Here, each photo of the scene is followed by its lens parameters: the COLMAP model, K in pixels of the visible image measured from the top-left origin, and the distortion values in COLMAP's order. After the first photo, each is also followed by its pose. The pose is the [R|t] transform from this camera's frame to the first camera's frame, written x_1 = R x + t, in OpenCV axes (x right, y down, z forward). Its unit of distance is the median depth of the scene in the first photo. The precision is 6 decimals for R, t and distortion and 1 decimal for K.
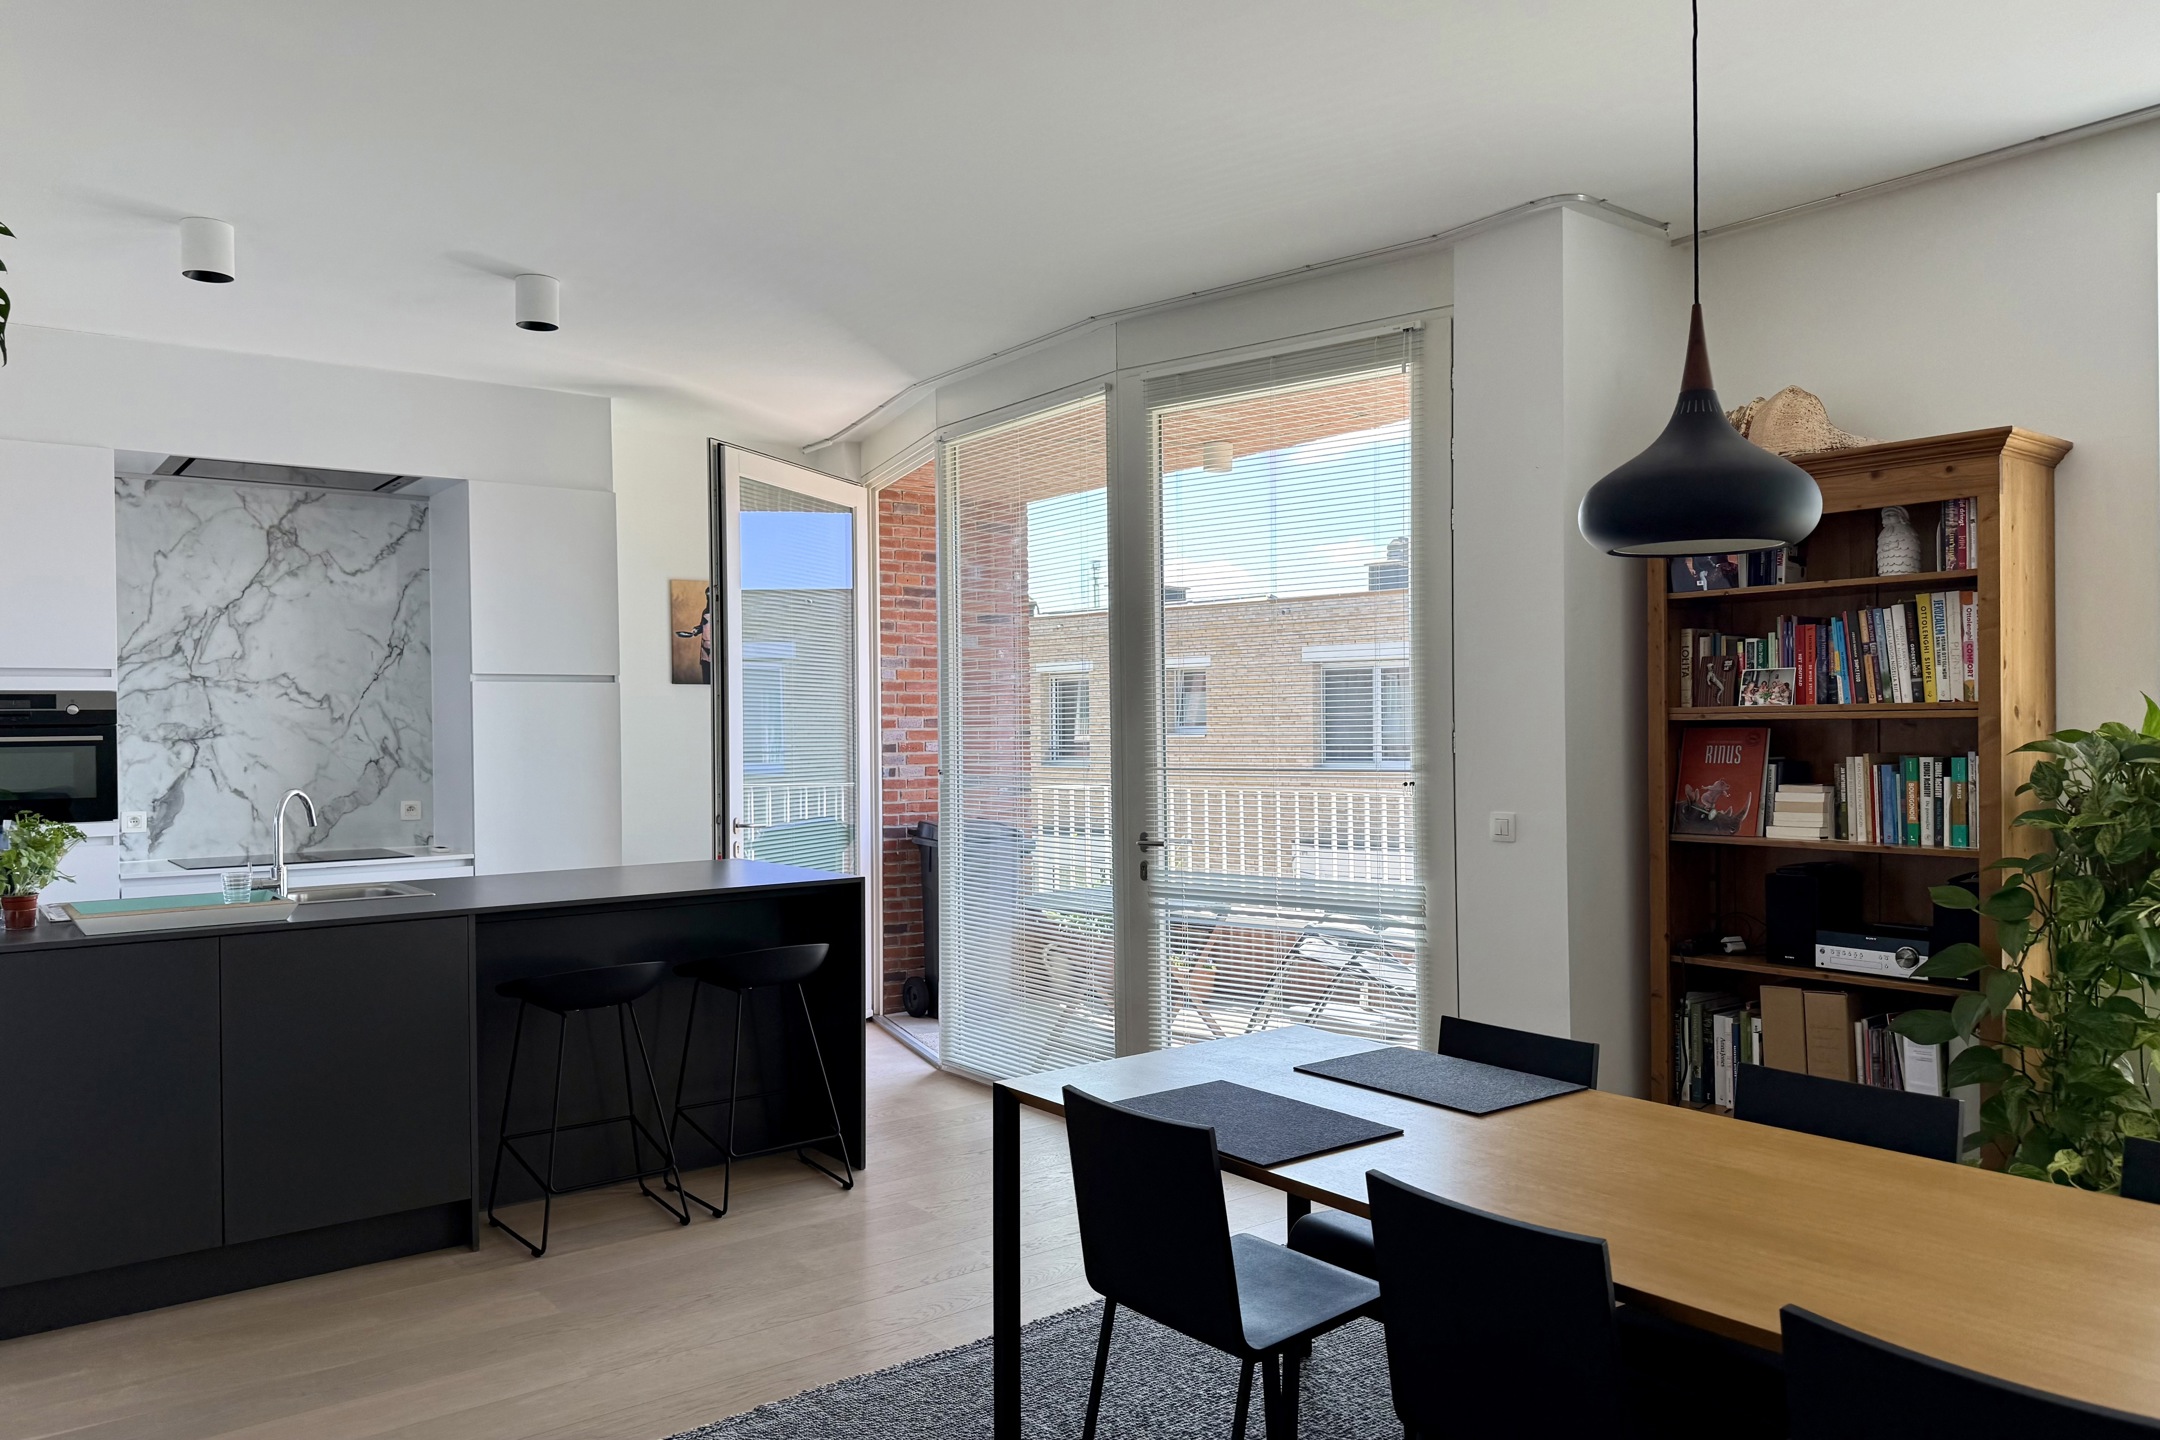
lens RADIAL K [[1502.5, 0, 1075.9], [0, 1502.5, 718.5], [0, 0, 1]] dist [-0.001636, -0.000810]
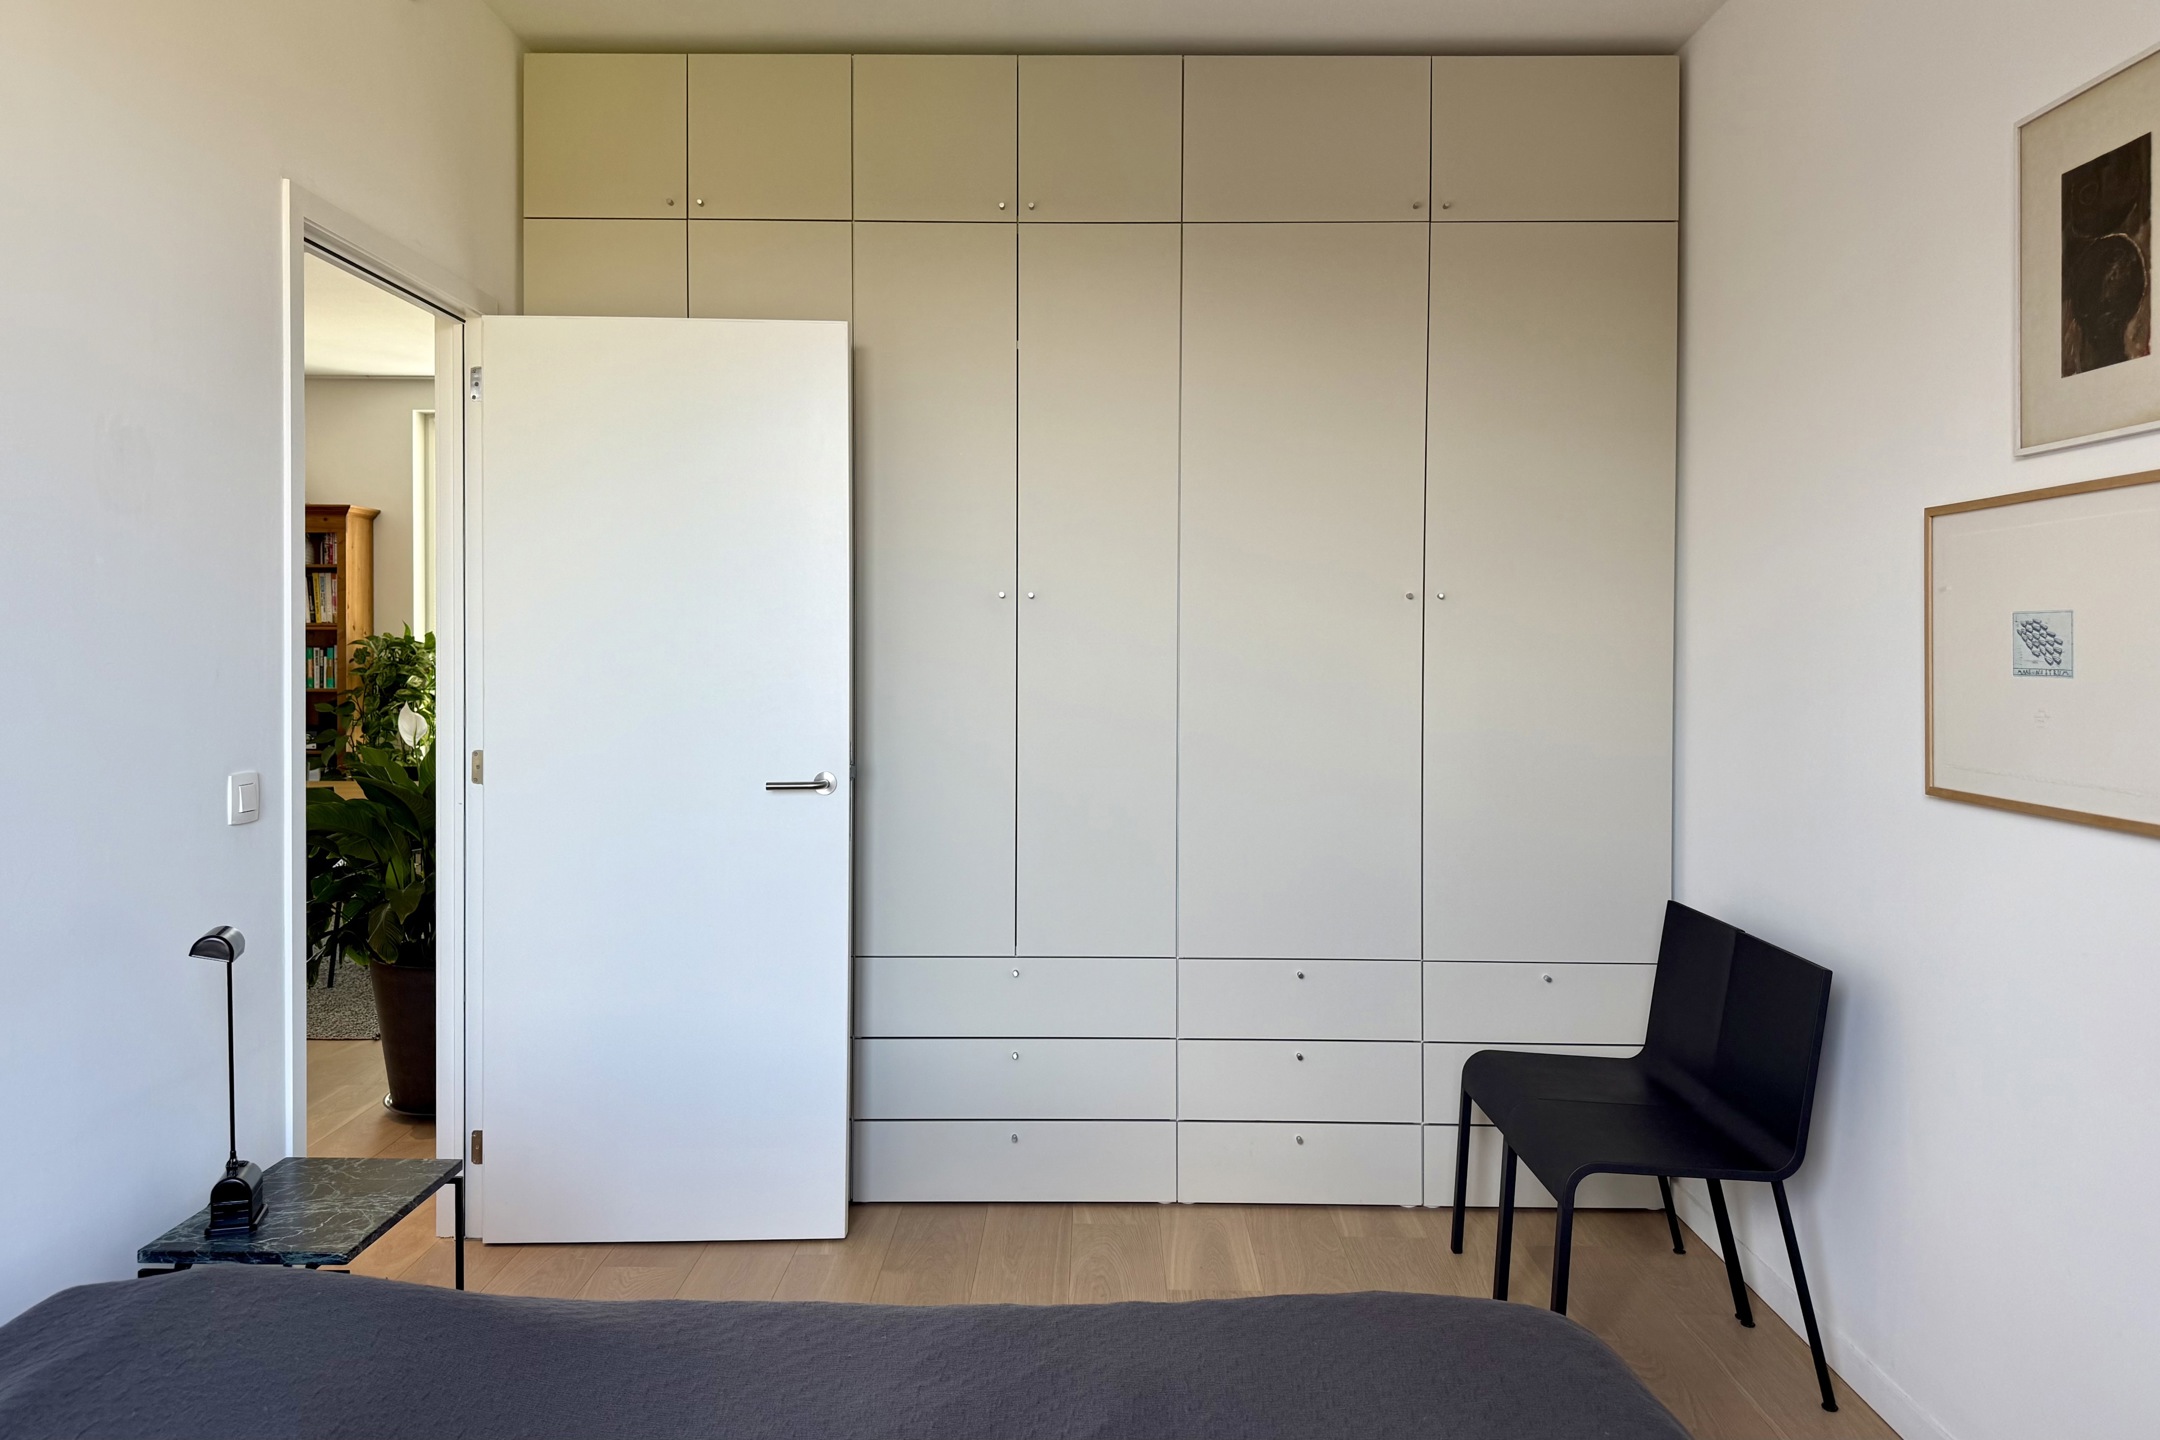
lens RADIAL K [[1502.5, 0, 1072.9], [0, 1502.5, 701.9], [0, 0, 1]] dist [-0.001636, -0.000810]
pose [[0.597041, -0.011488, 0.802129, -0.572554], [-0.020106, 0.999369, 0.029278, 0.019908], [-0.801959, -0.033608, 0.596433, -1.282502]]
